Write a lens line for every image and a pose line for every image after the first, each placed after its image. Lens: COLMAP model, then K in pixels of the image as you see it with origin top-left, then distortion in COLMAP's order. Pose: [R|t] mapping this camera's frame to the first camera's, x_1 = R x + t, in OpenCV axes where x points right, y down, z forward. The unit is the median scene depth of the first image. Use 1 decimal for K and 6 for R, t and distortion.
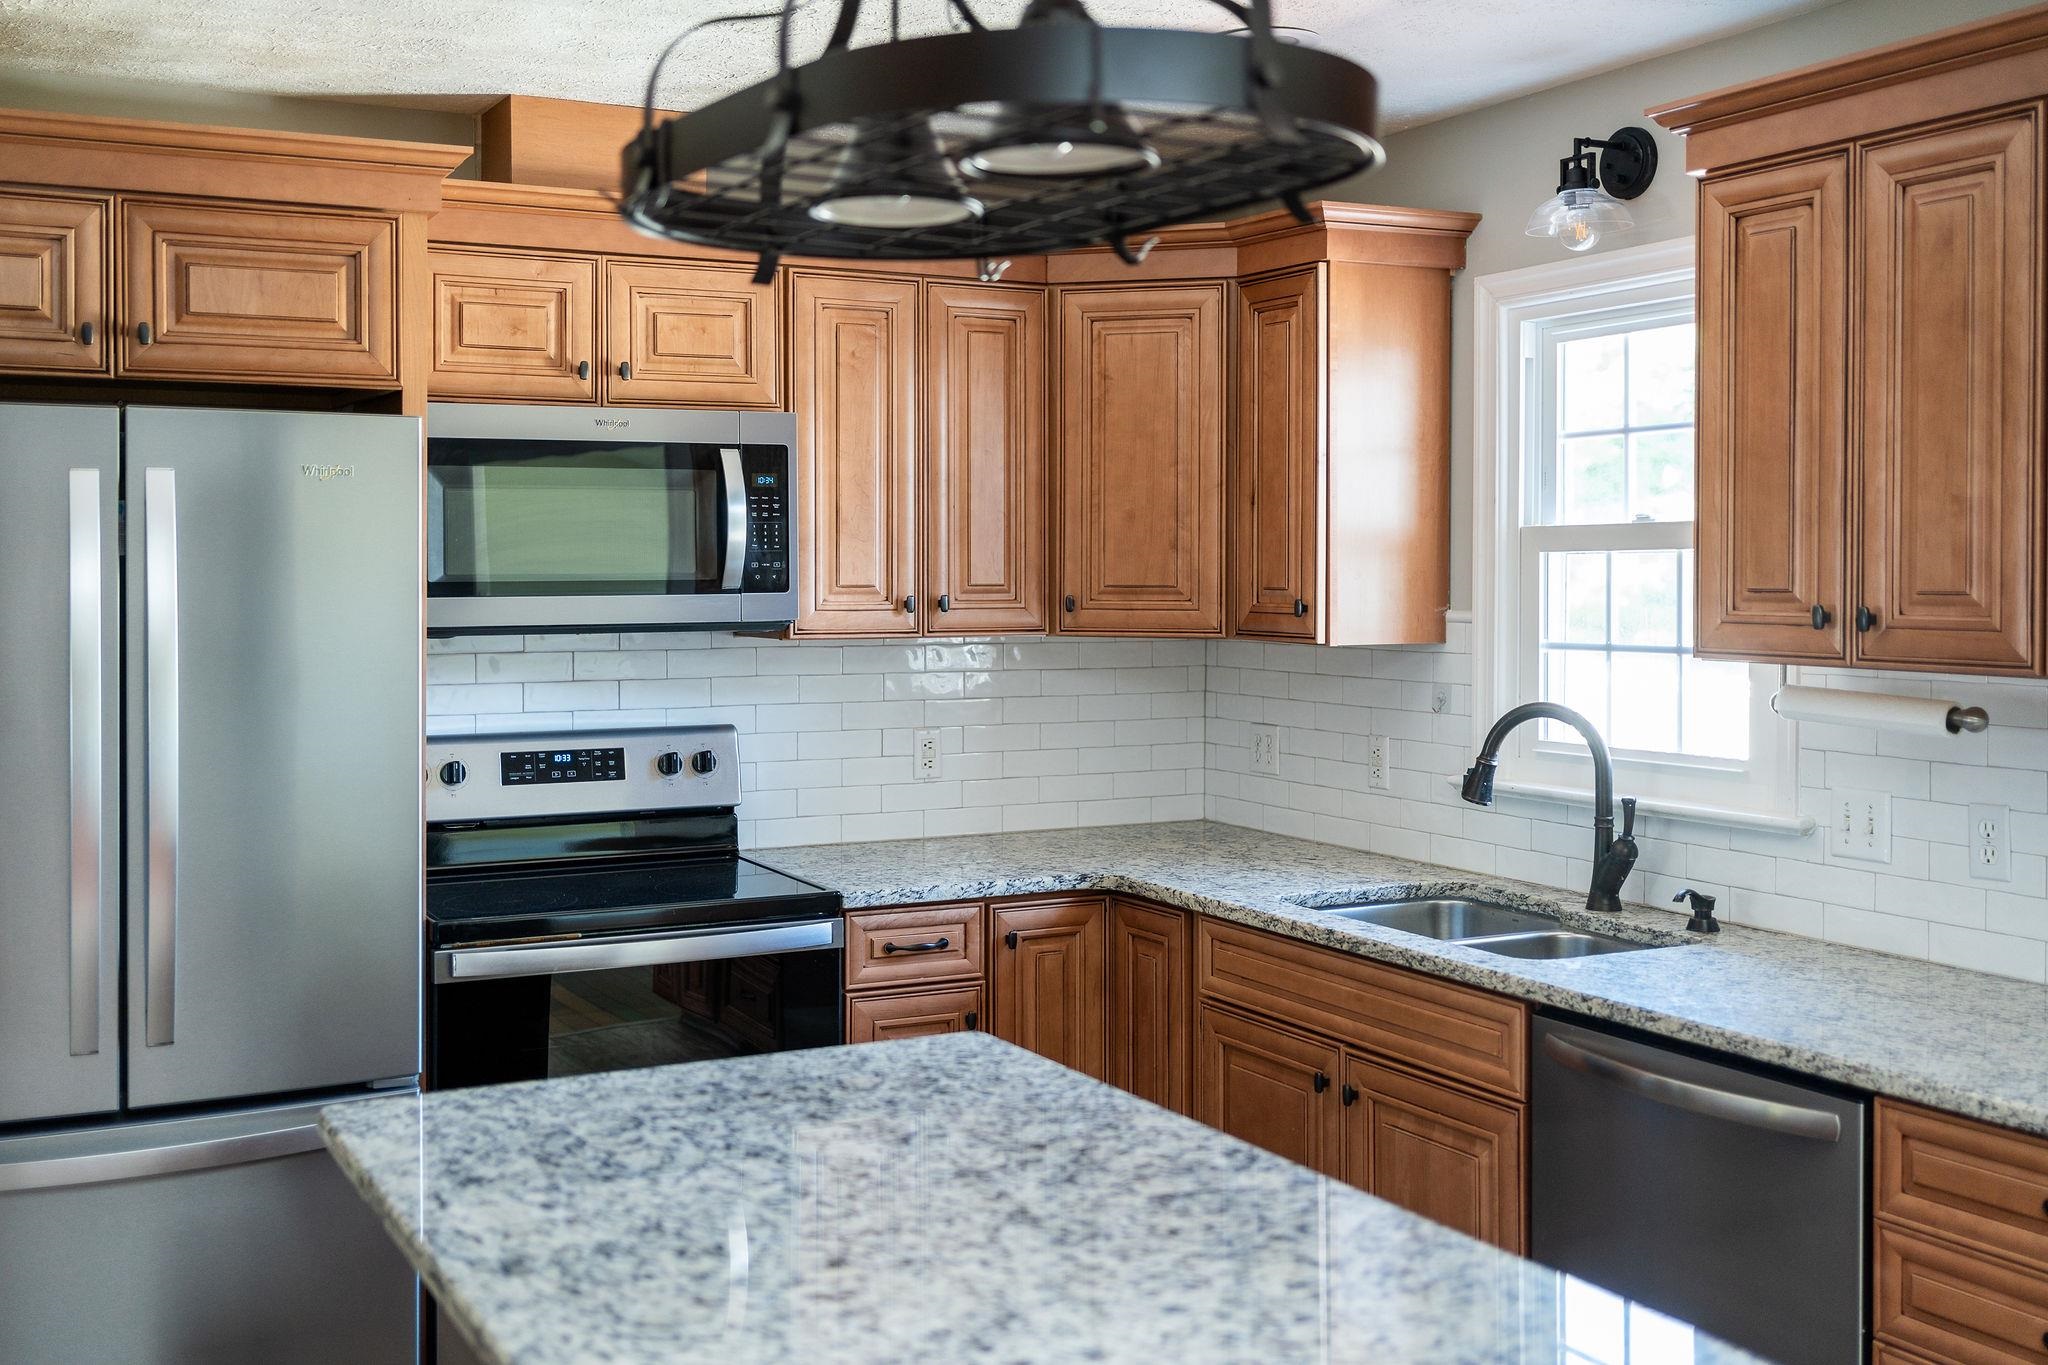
lens RADIAL K [[2063.4, 0, 1016.3], [0, 2063.4, 679.2], [0, 0, 1]] dist [0.005033, 0.000000]
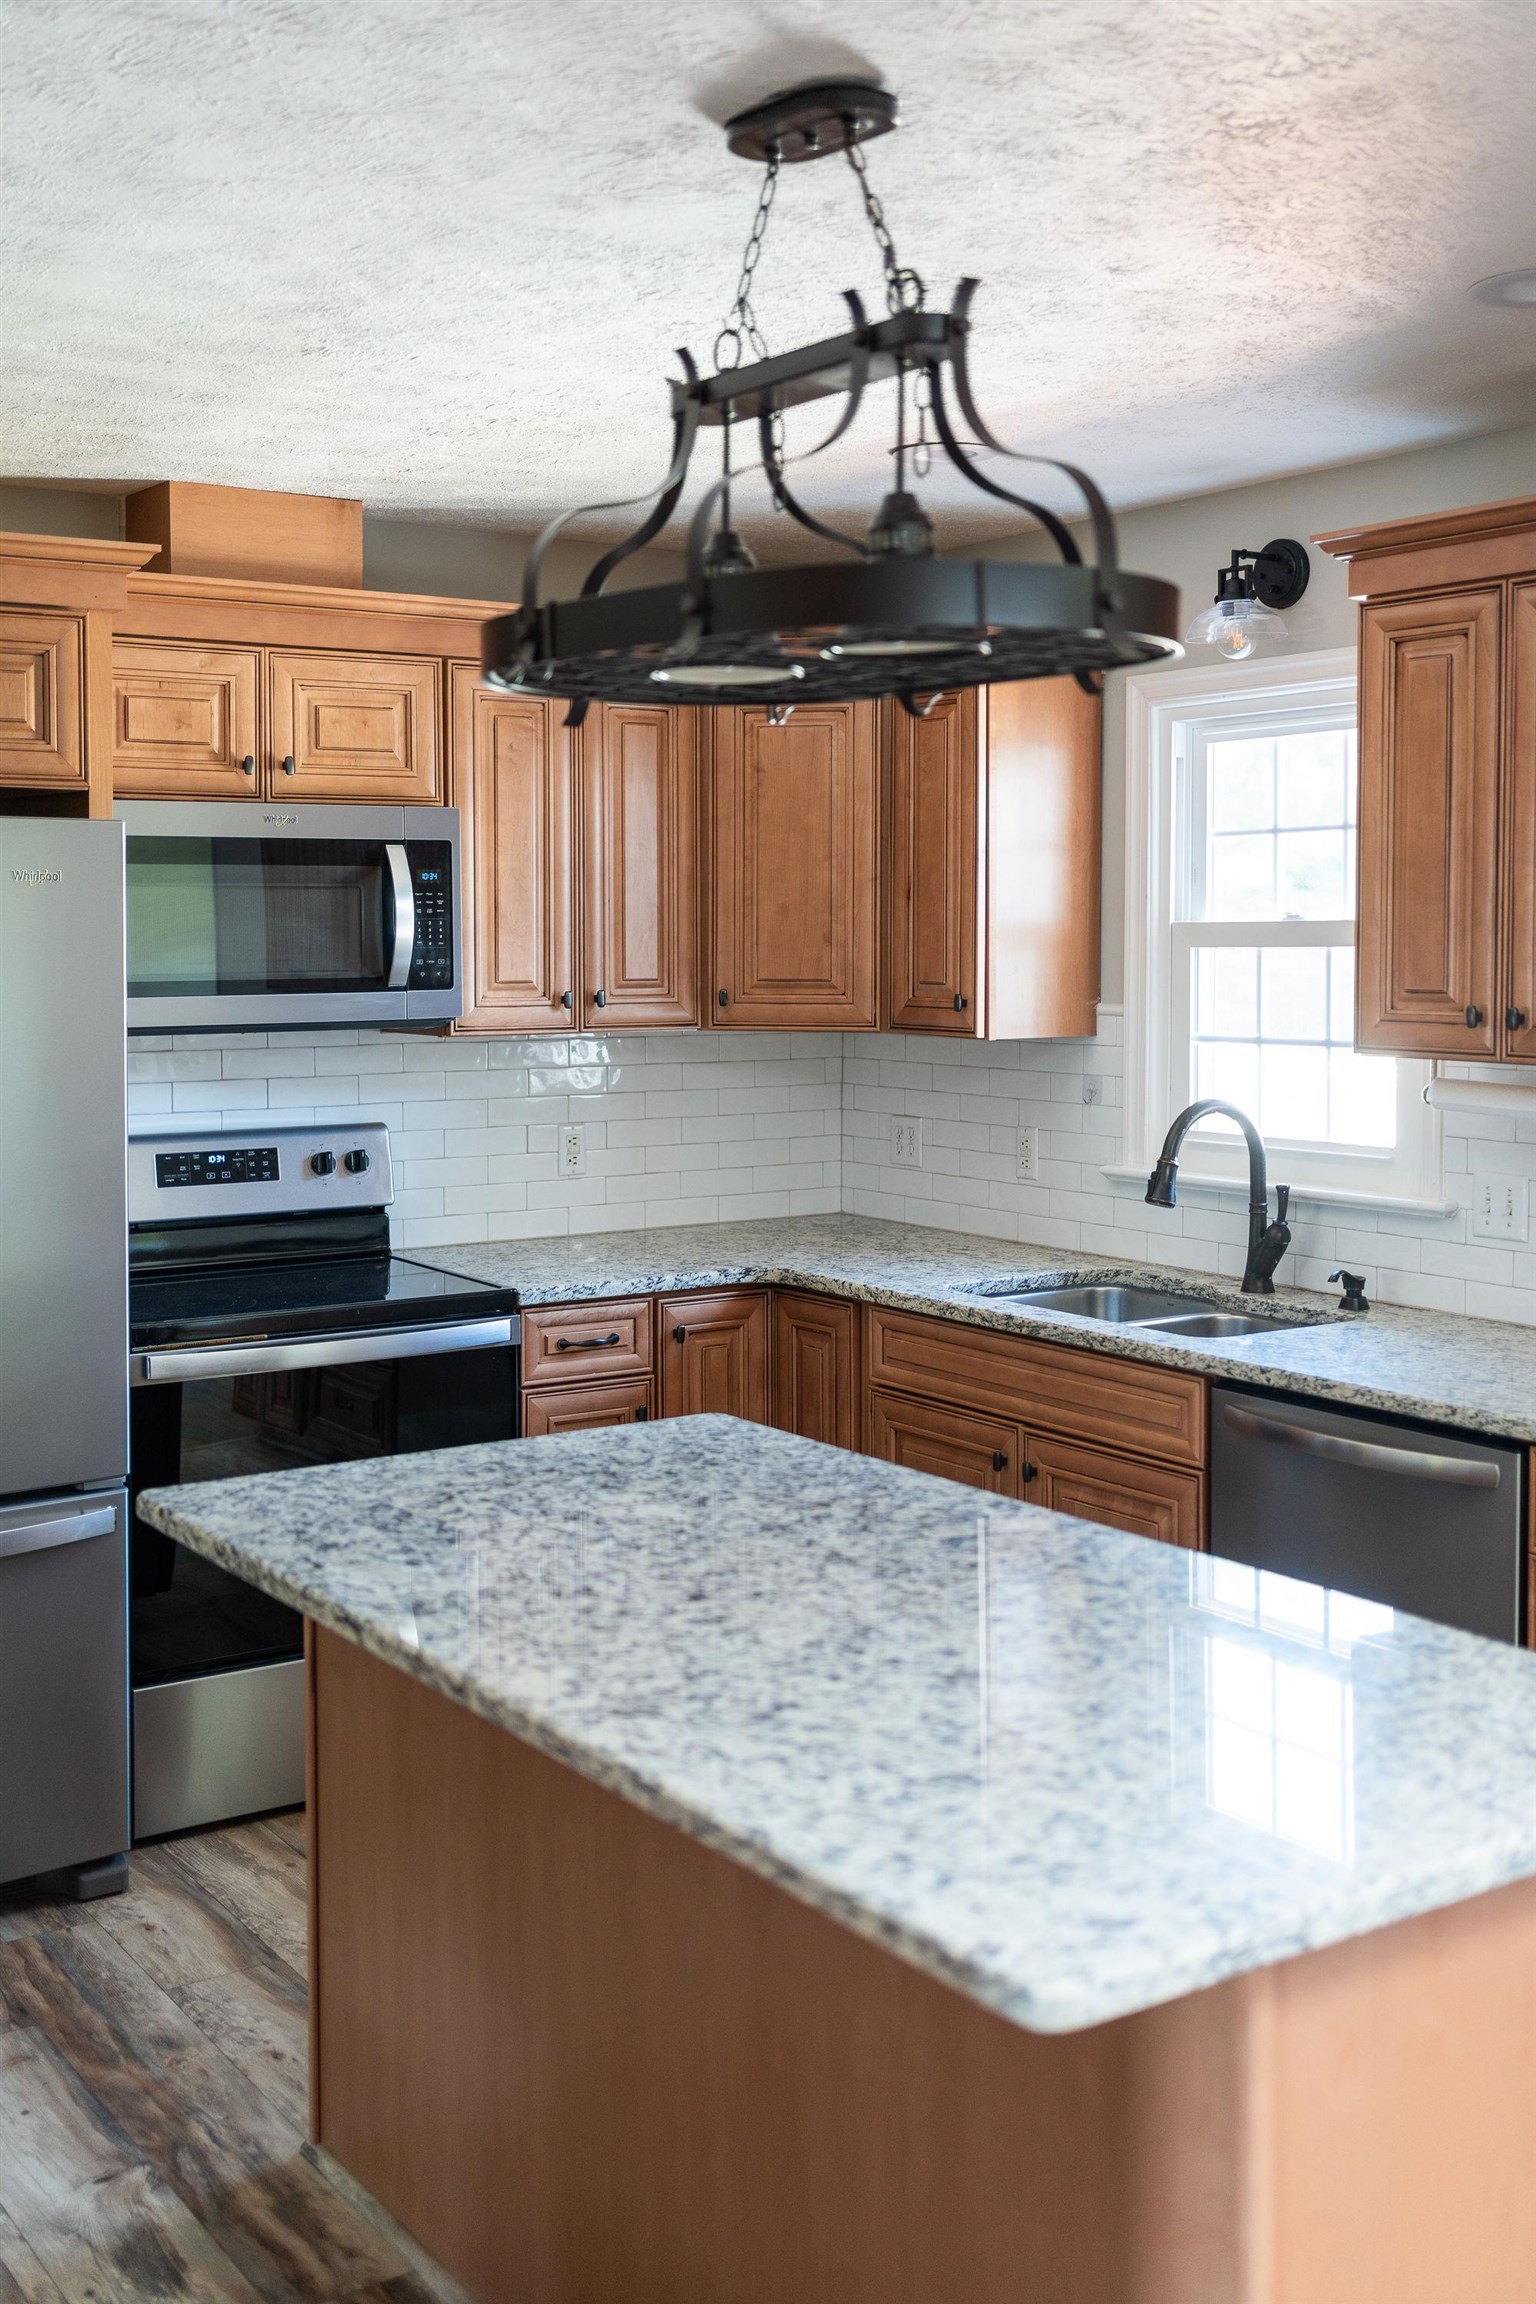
lens RADIAL K [[2321.3, 0, 775.5], [0, 2321.3, 1145.6], [0, 0, 1]] dist [0.005033, 0.000000]
pose [[0.993413, -0.011623, 0.113997, -0.096130], [0.007347, 0.999256, 0.037858, -0.009321], [-0.114352, -0.036771, 0.992760, -0.145258]]
